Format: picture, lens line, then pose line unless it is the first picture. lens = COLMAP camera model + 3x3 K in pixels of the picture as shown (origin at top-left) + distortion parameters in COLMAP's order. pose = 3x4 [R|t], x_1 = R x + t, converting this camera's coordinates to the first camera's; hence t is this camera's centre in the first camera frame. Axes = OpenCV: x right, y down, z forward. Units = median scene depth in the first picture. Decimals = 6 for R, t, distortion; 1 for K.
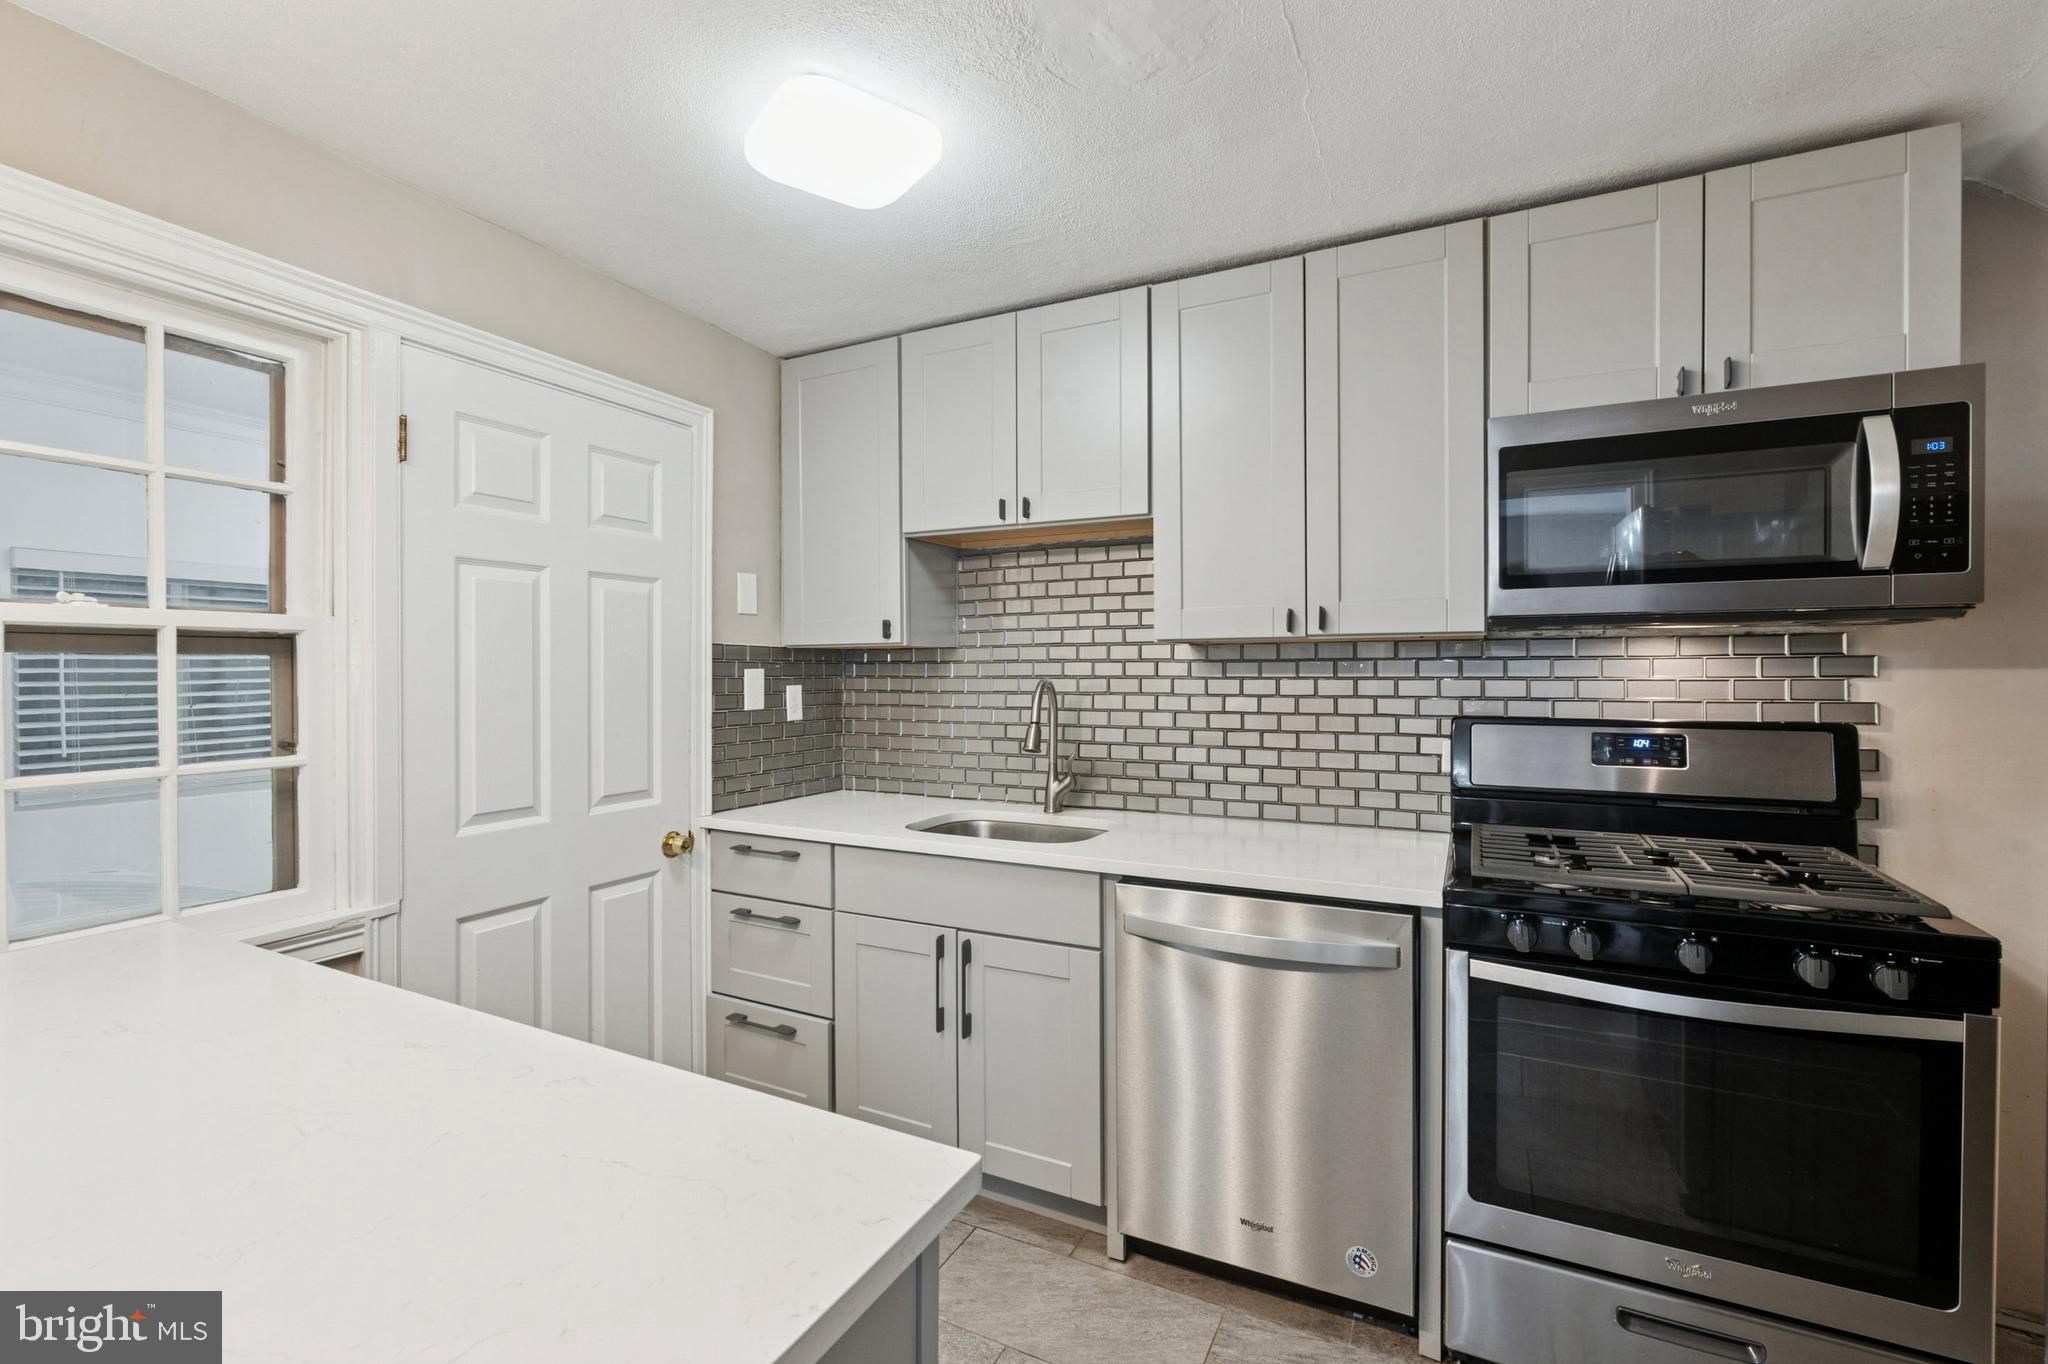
lens RADIAL K [[898.2, 0, 1024.8], [0, 898.2, 676.1], [0, 0, 1]] dist [-0.004076, -0.000253]
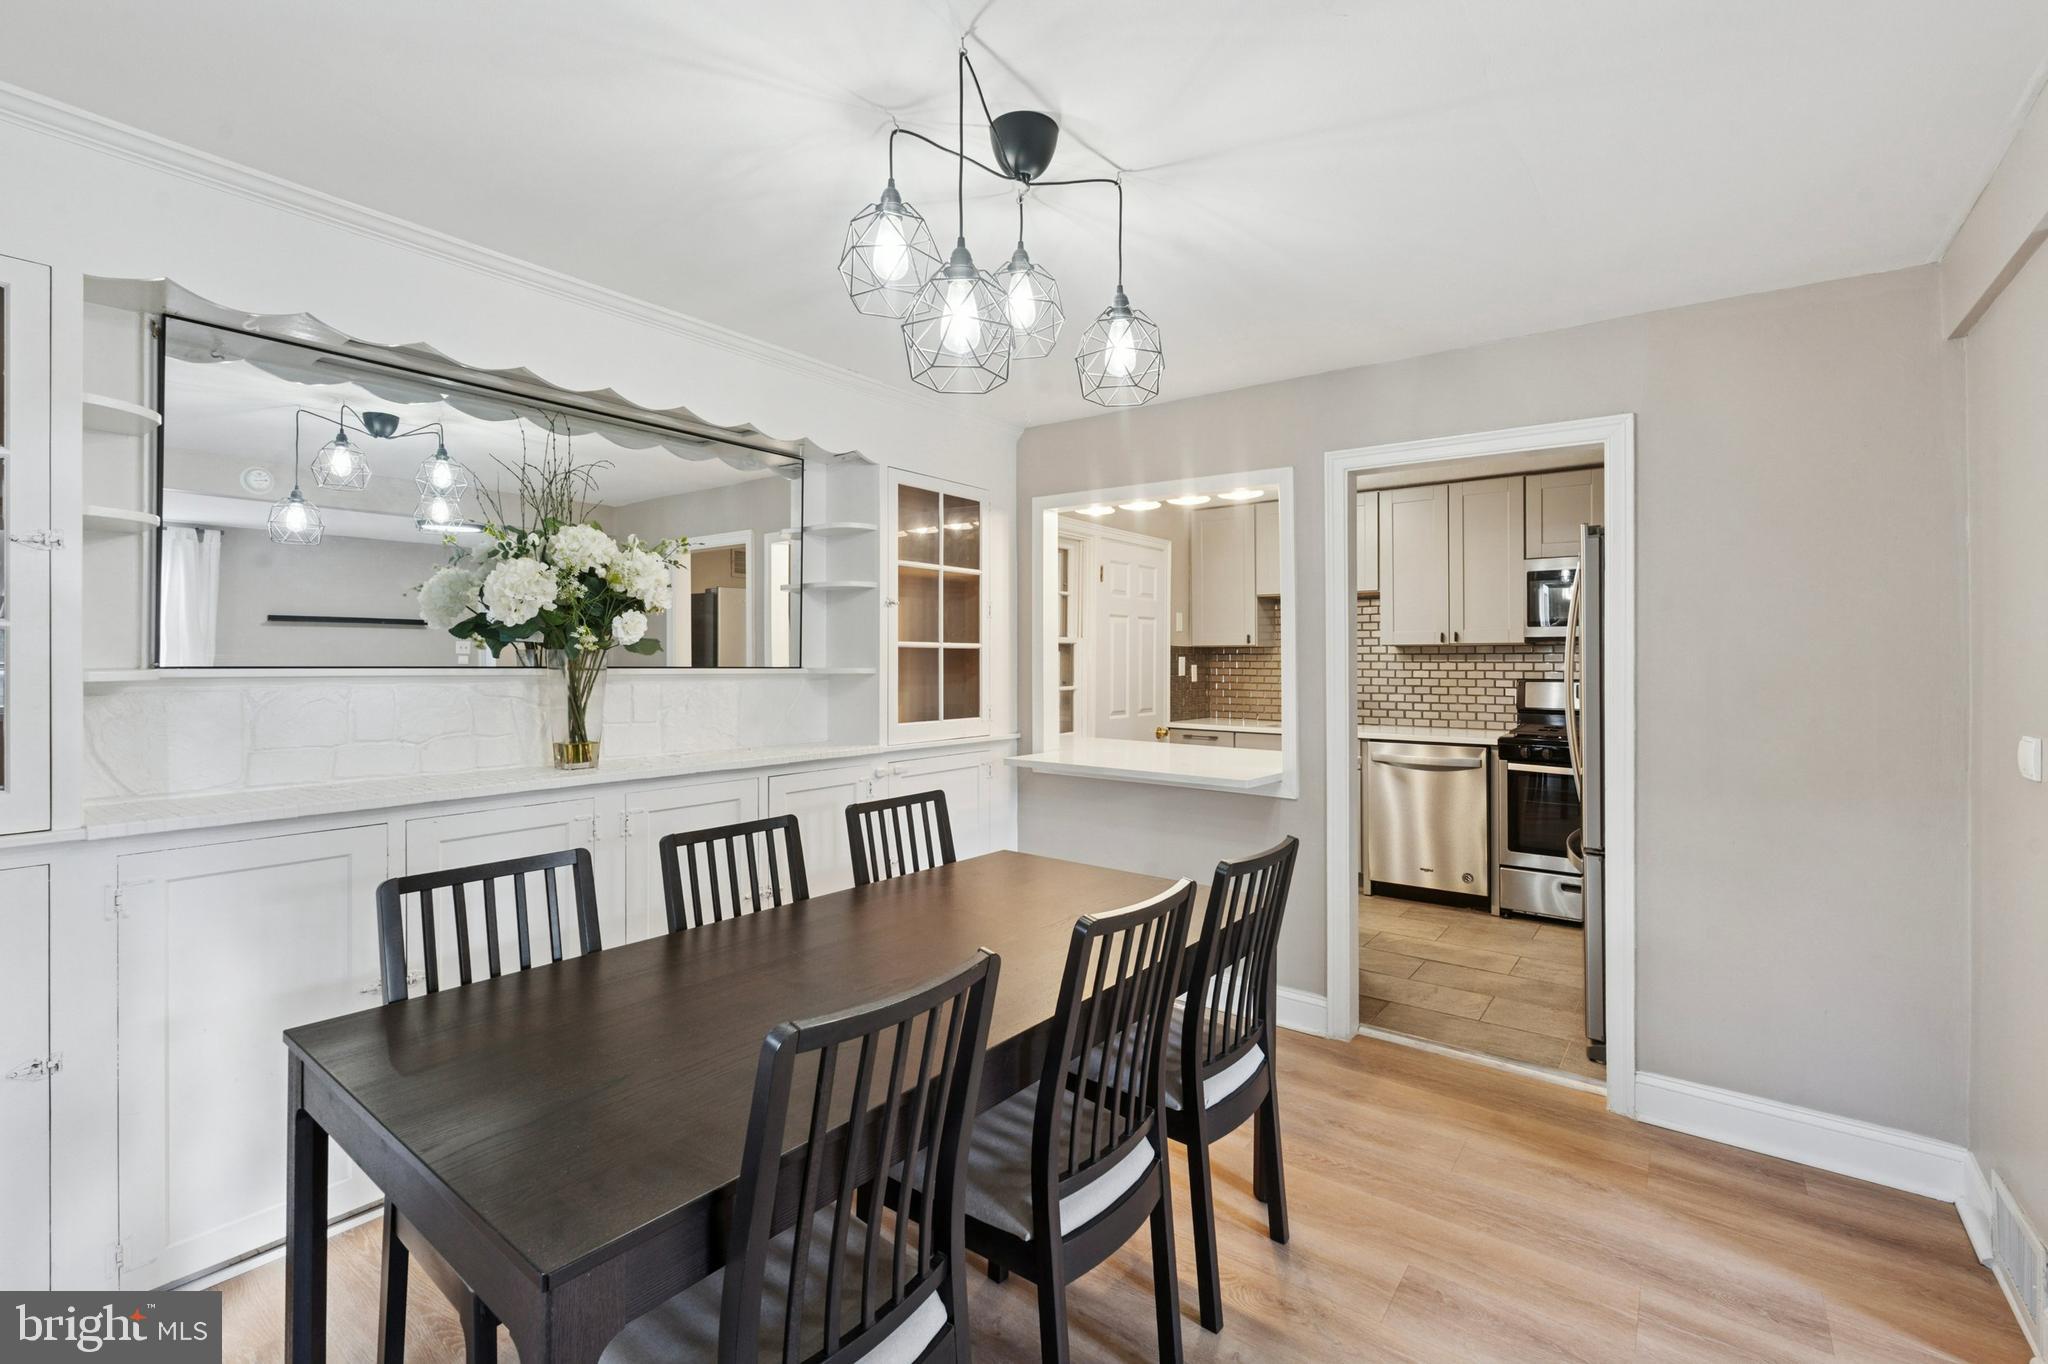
lens RADIAL K [[895.9, 0, 1026.5], [0, 895.9, 655.4], [0, 0, 1]] dist [0.000912, 0.000056]
pose [[0.983370, 0.003980, -0.181568, -0.308704], [-0.006036, 0.999924, -0.010775, 0.015368], [0.181511, 0.011692, 0.983319, -1.326366]]
